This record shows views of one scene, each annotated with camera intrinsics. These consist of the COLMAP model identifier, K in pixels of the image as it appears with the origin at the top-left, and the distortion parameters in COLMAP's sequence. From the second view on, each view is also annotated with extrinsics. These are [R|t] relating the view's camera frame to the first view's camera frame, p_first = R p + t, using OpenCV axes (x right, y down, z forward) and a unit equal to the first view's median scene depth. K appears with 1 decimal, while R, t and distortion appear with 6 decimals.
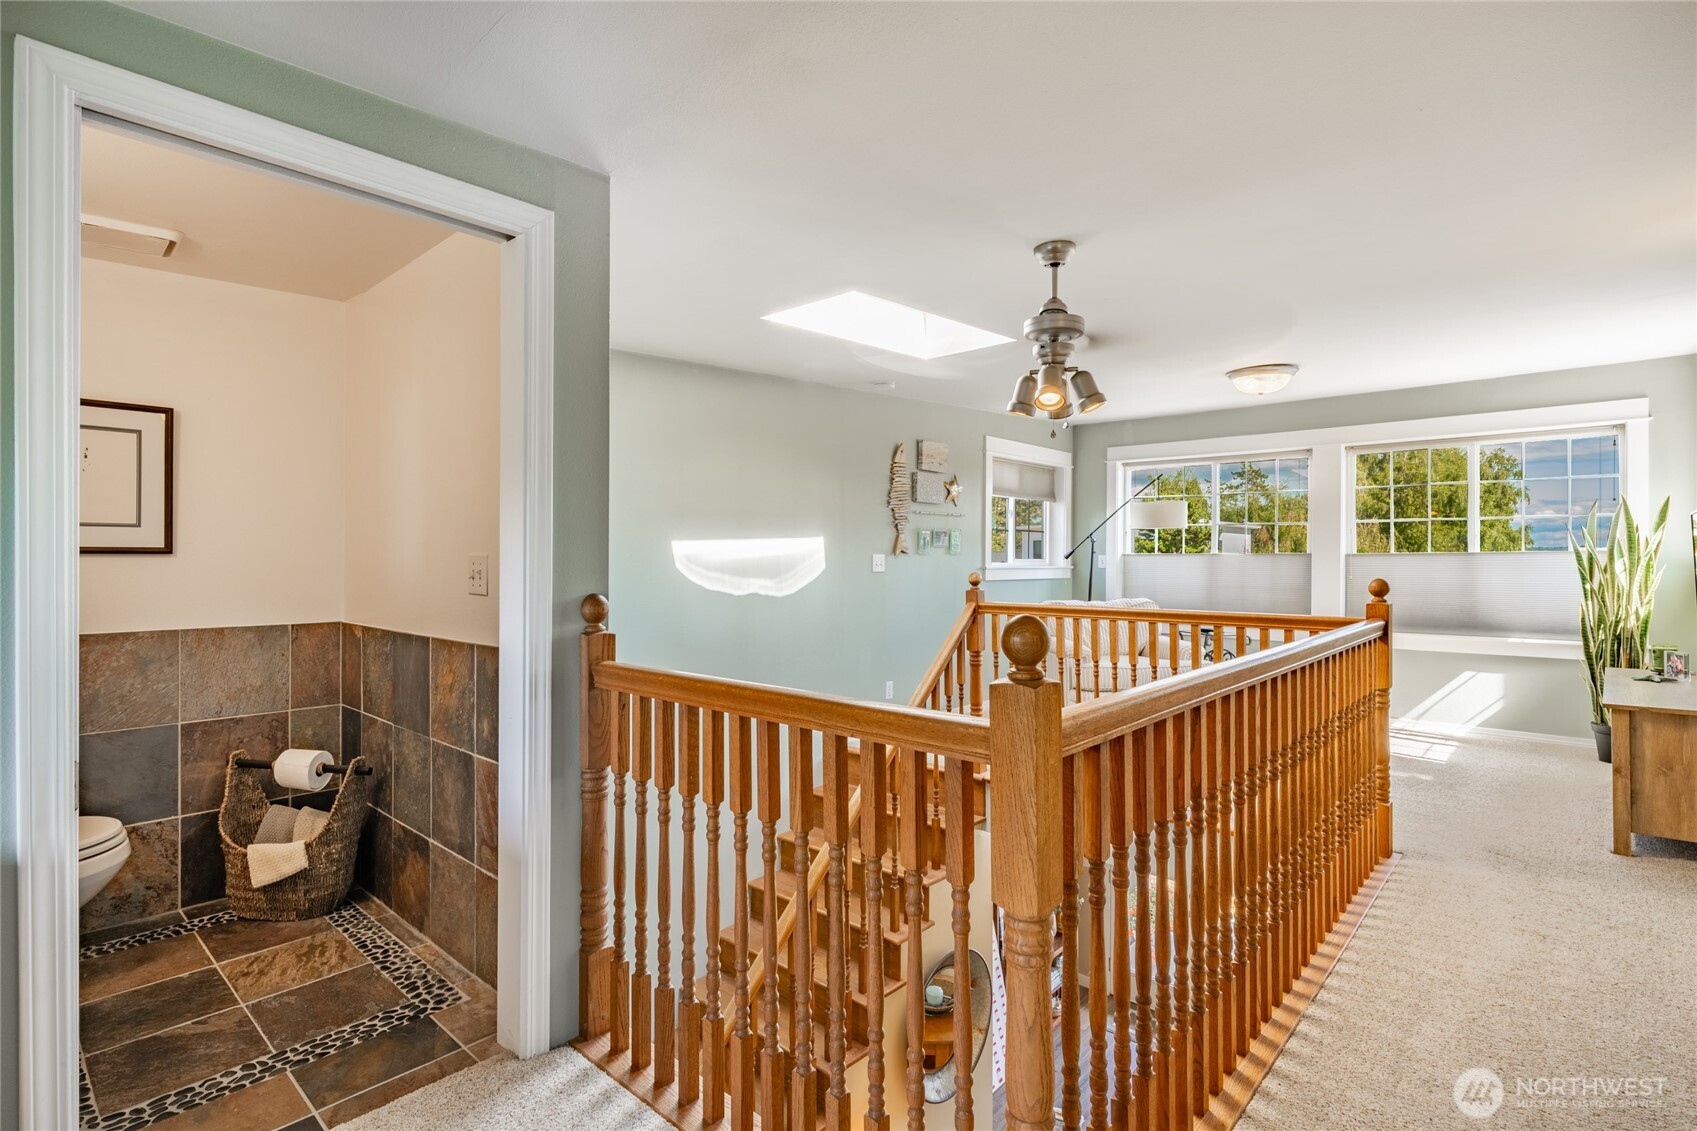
lens RADIAL K [[844.7, 0, 842.5], [0, 844.7, 559.3], [0, 0, 1]] dist [0.001956, -0.000907]
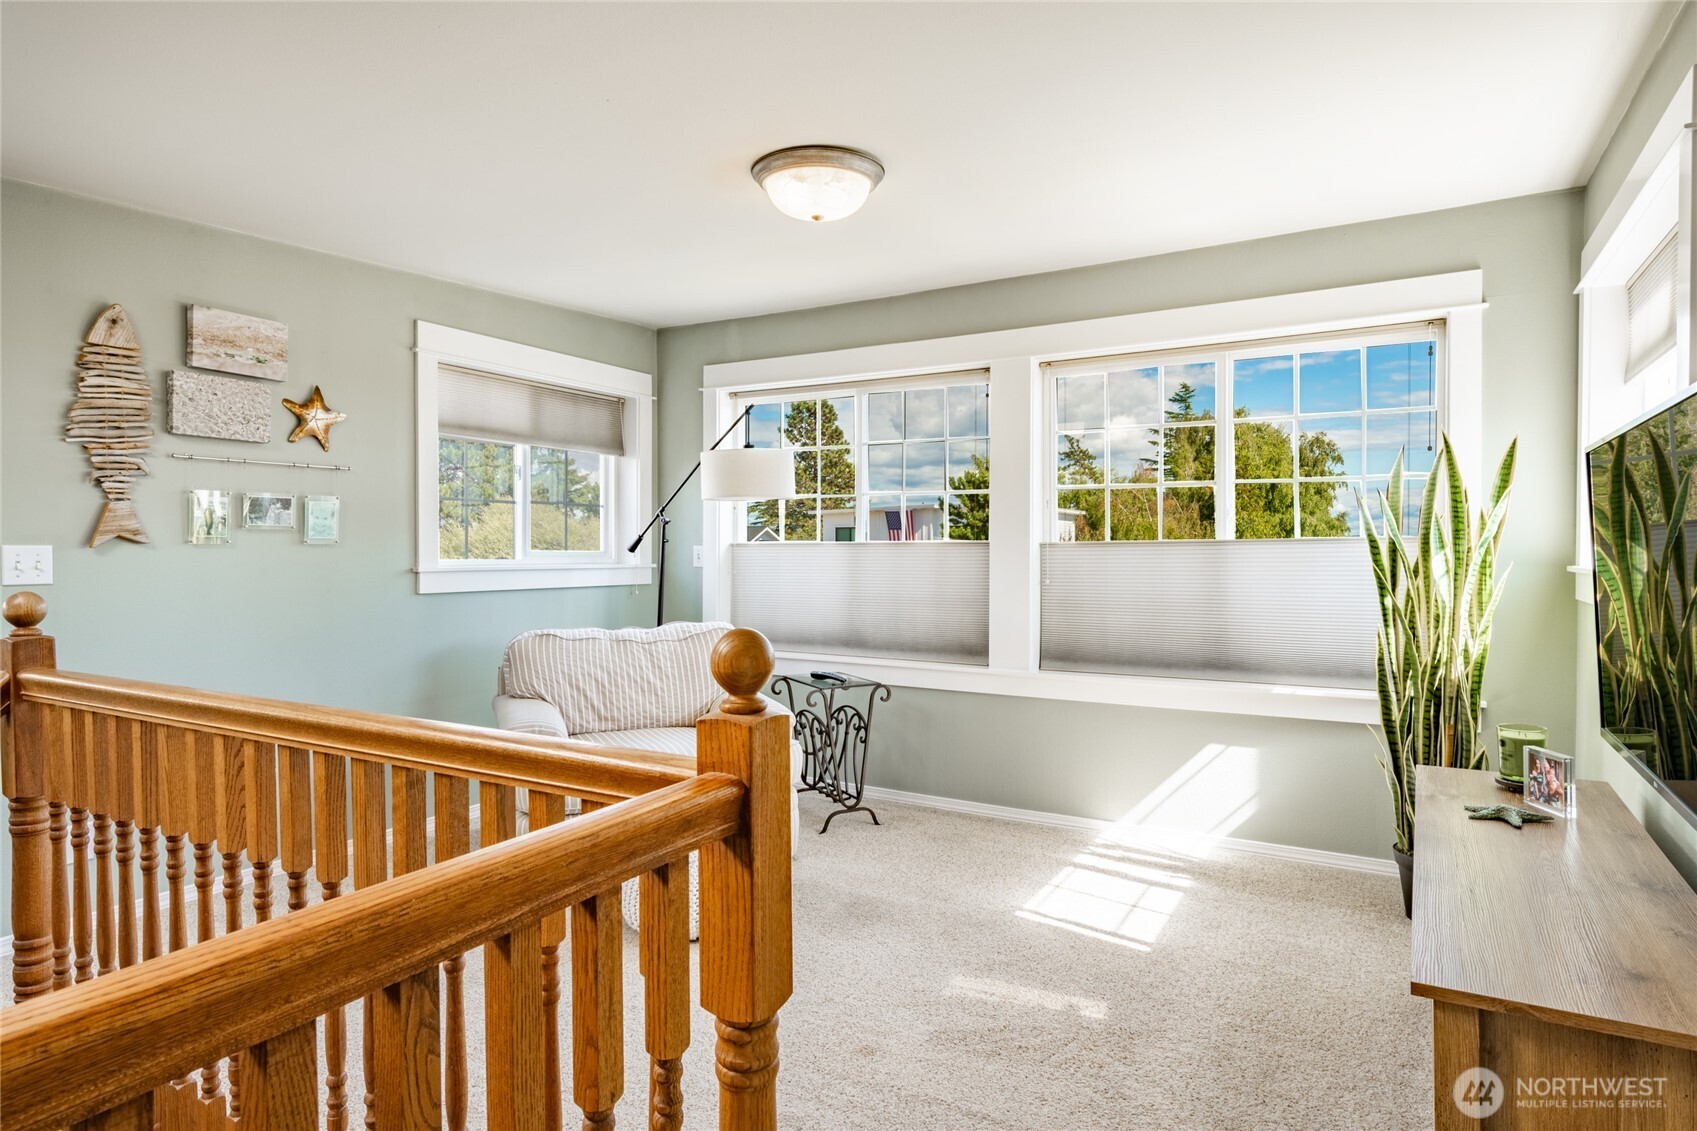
lens RADIAL K [[949.0, 0, 864.1], [0, 949.0, 558.2], [0, 0, 1]] dist [0.003993, 0.000448]
pose [[0.977866, -0.004112, 0.209191, 0.253502], [0.002050, 0.999947, 0.010077, -0.001821], [-0.209221, -0.009425, 0.977823, 0.282963]]
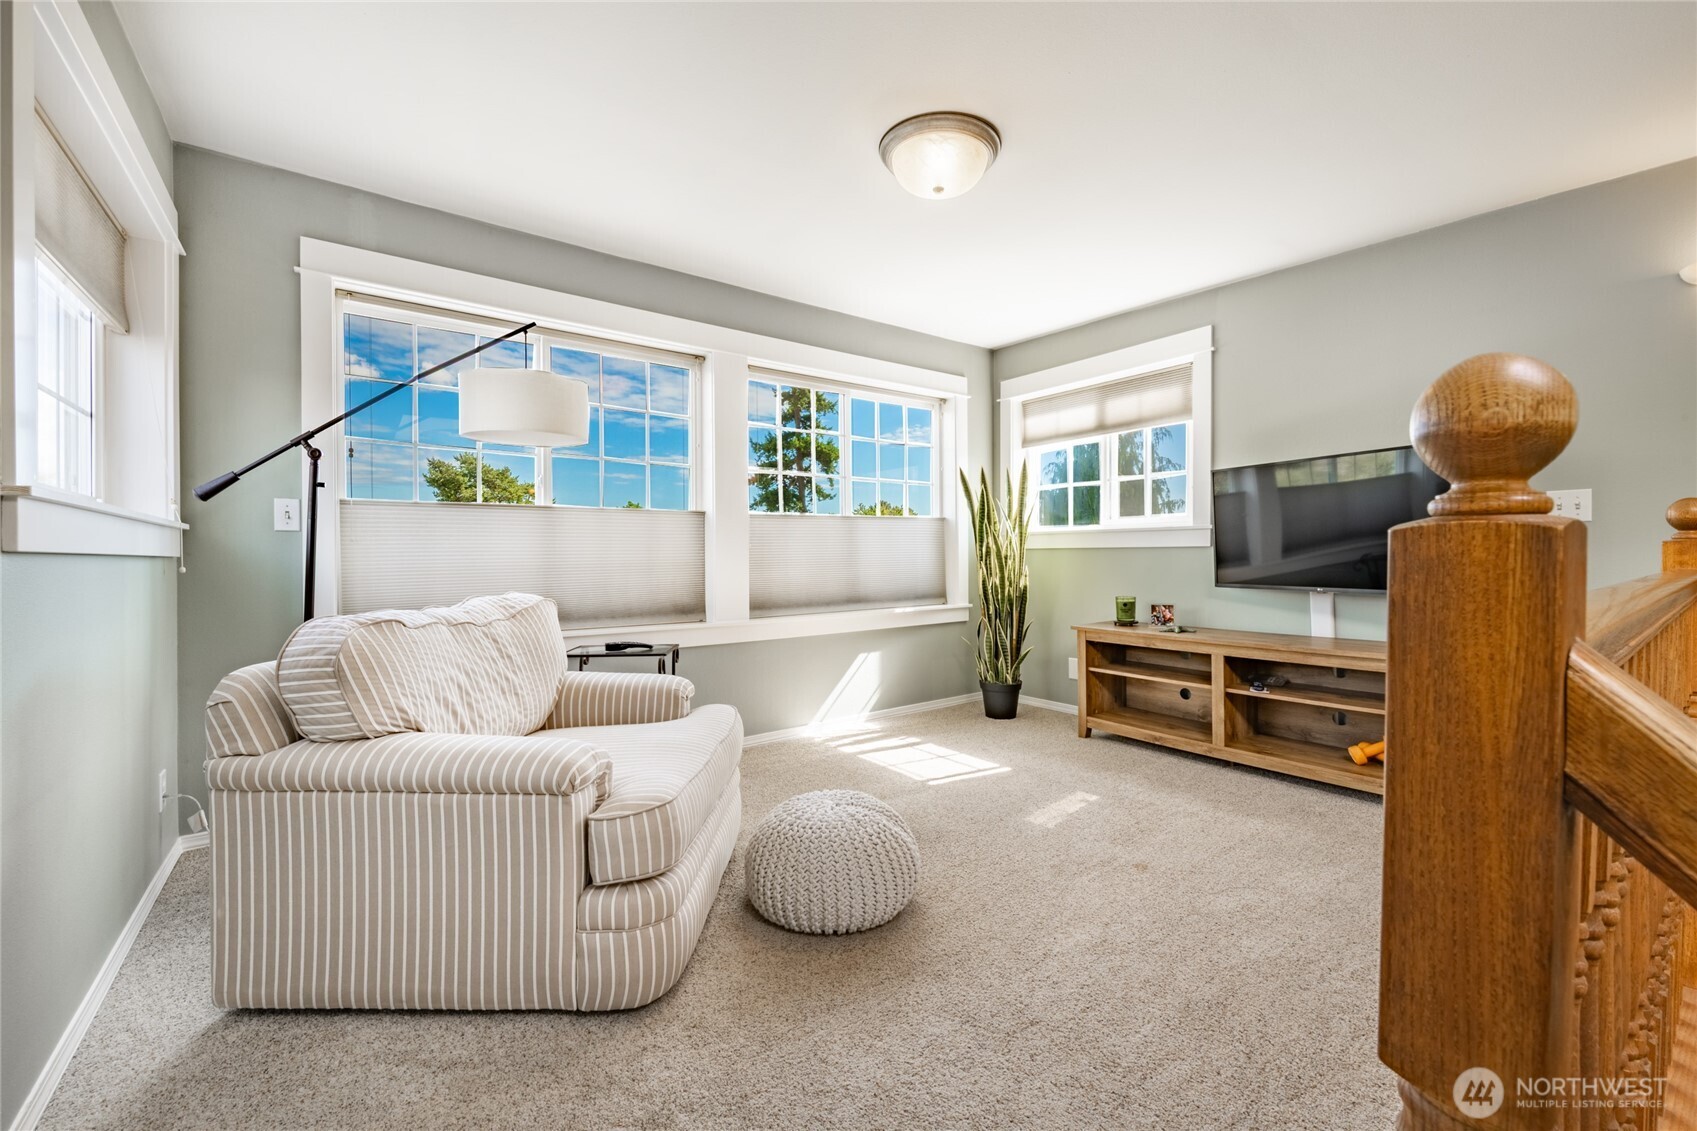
lens RADIAL K [[684.7, 0, 849.6], [0, 684.7, 558.2], [0, 0, 1]] dist [0.000252, 0.000053]
pose [[0.195285, -0.006142, 0.980727, 0.035757], [0.010574, 0.999935, 0.004157, 0.022745], [-0.980690, 0.009559, 0.195337, 0.602983]]
